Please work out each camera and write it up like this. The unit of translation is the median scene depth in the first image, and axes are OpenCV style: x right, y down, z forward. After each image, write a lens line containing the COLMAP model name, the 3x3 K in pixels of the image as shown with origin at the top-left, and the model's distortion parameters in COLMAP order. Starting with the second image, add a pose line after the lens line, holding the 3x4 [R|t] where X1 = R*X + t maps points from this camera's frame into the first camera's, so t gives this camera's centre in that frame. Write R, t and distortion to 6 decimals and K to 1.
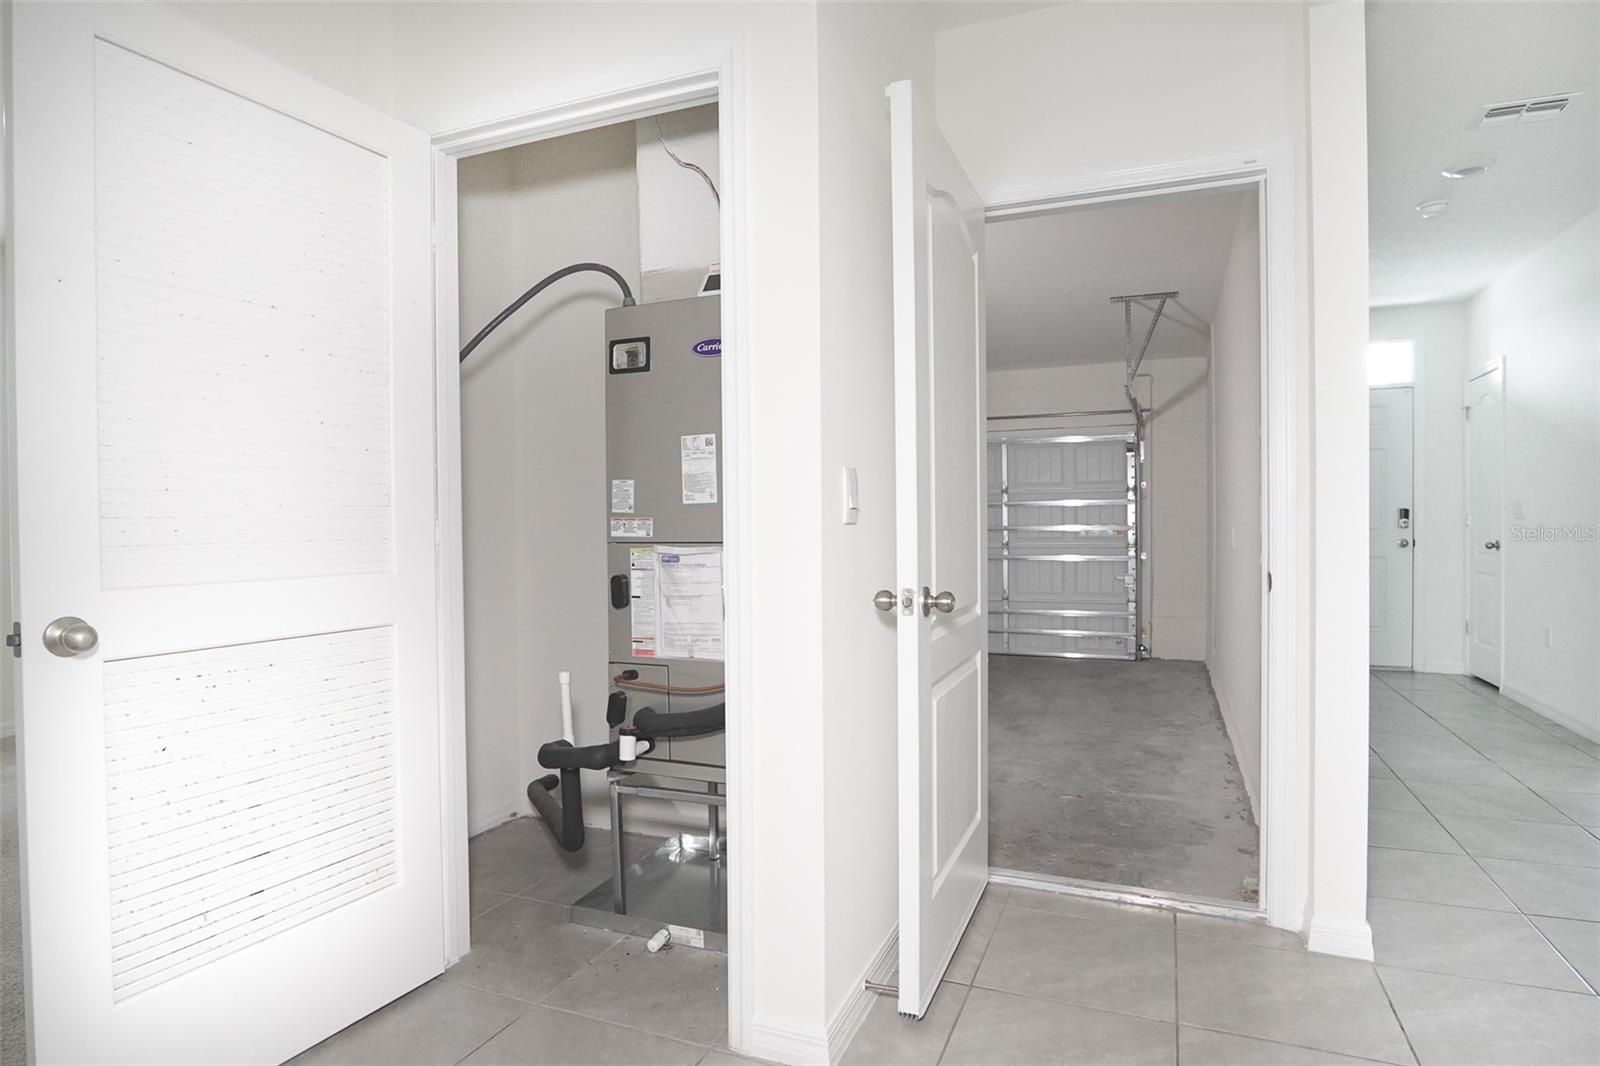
lens RADIAL K [[879.8, 0, 813.8], [0, 879.8, 533.3], [0, 0, 1]] dist [-0.028506, 0.008249]
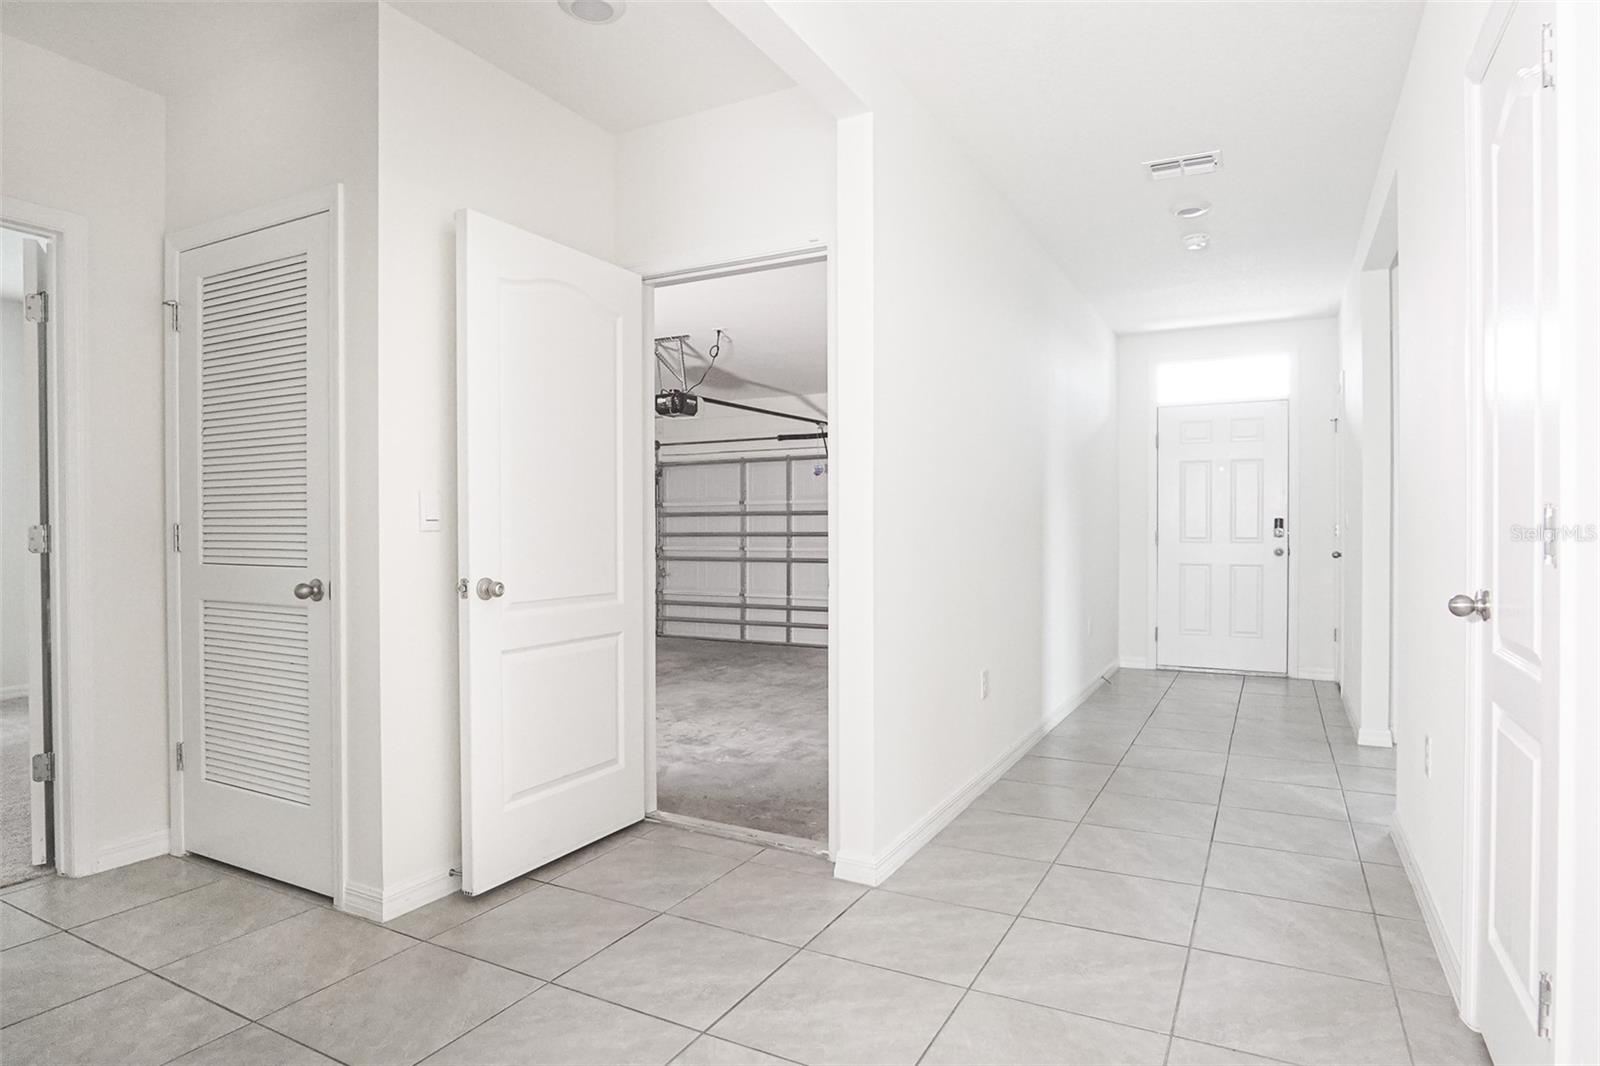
lens RADIAL K [[879.8, 0, 795.8], [0, 879.8, 538.1], [0, 0, 1]] dist [-0.028506, 0.008249]
pose [[0.994087, 0.006698, -0.108384, 0.208135], [-0.006665, 0.999978, 0.000662, -0.001852], [0.108386, 0.000064, 0.994109, -0.081835]]
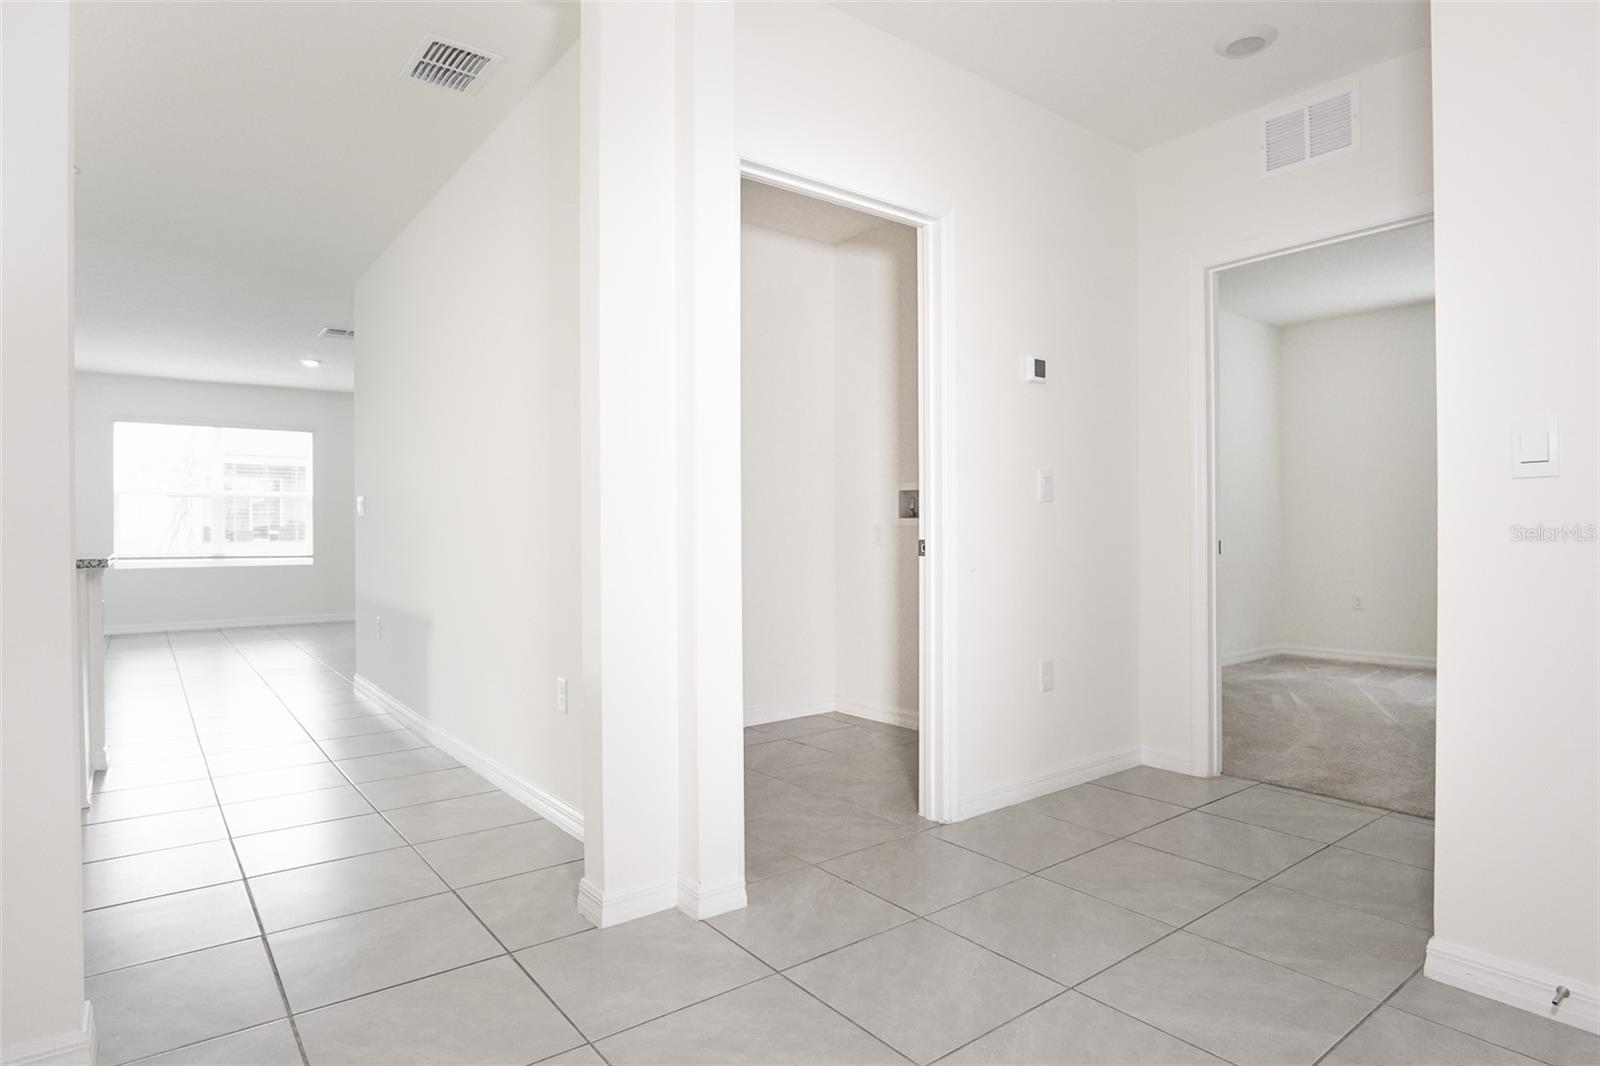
lens RADIAL K [[879.8, 0, 805.7], [0, 879.8, 532.1], [0, 0, 1]] dist [-0.028506, 0.008249]
pose [[-0.495361, 0.011154, -0.868616, 0.348017], [0.005818, 0.999938, 0.009523, 0.009932], [0.868668, -0.000336, -0.495395, 0.229565]]
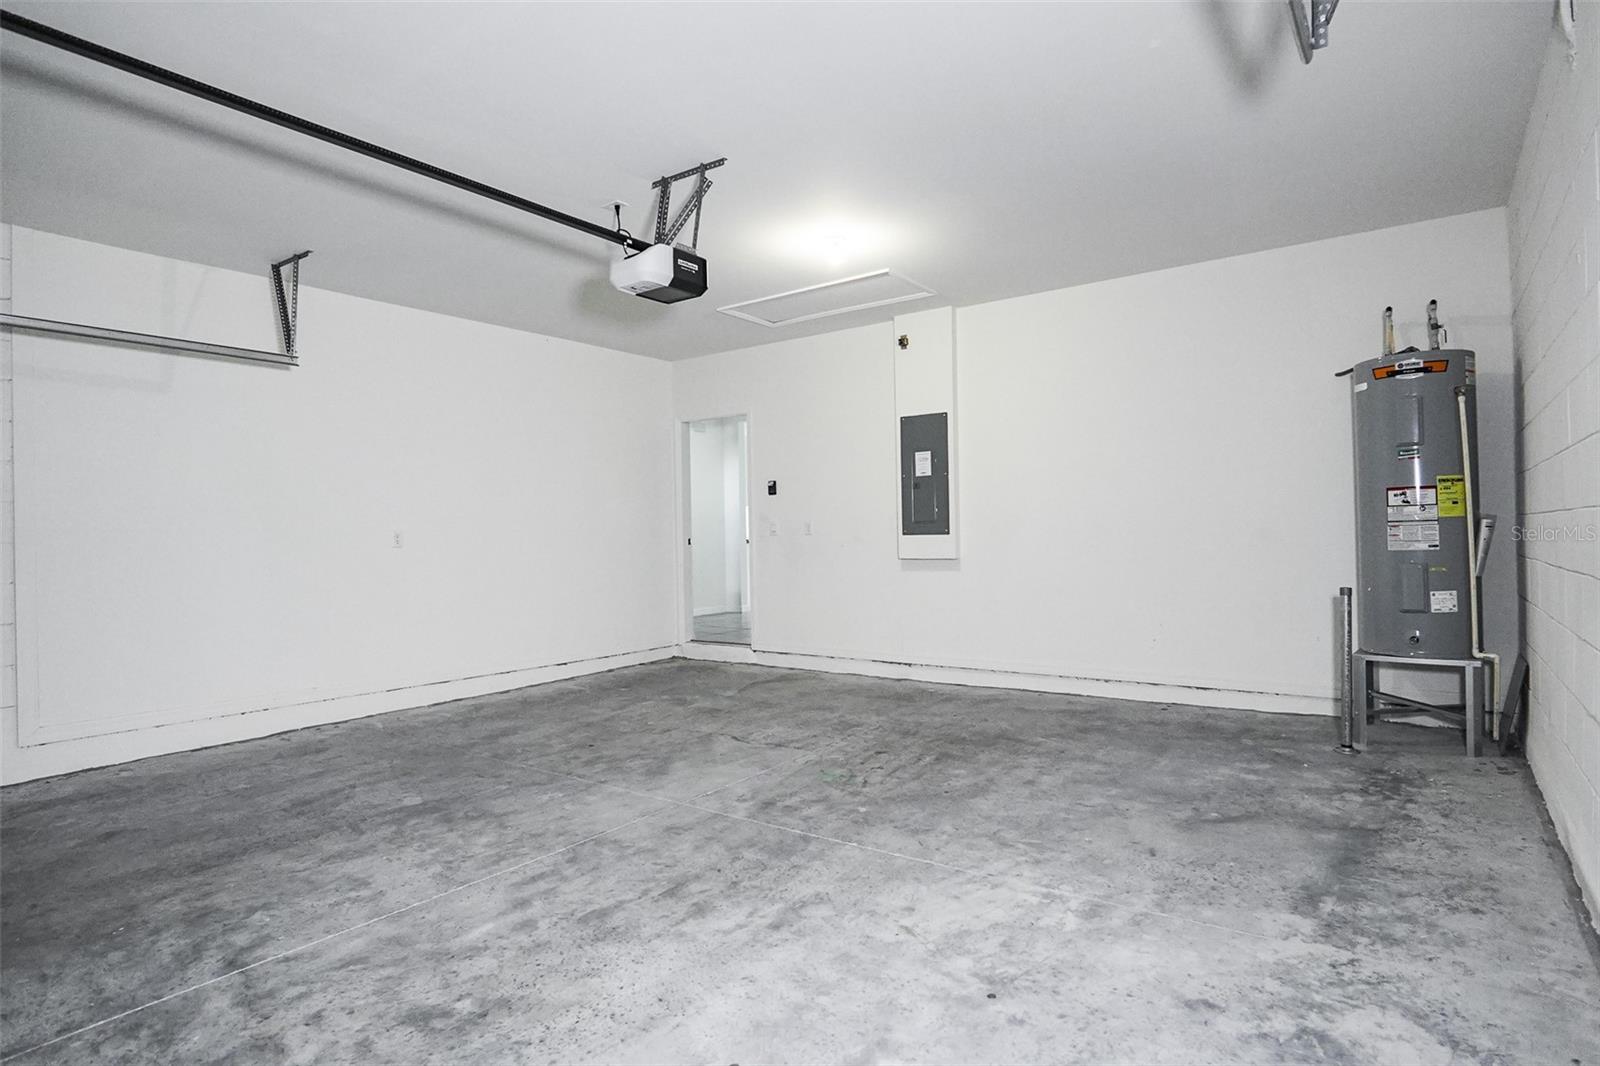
lens RADIAL K [[879.8, 0, 802.2], [0, 879.8, 529.8], [0, 0, 1]] dist [-0.028506, 0.008249]
pose [[-0.970852, 0.029409, 0.237867, -0.276186], [0.030786, 0.999524, 0.002074, 0.004959], [-0.237693, 0.009336, -0.971295, 1.522555]]
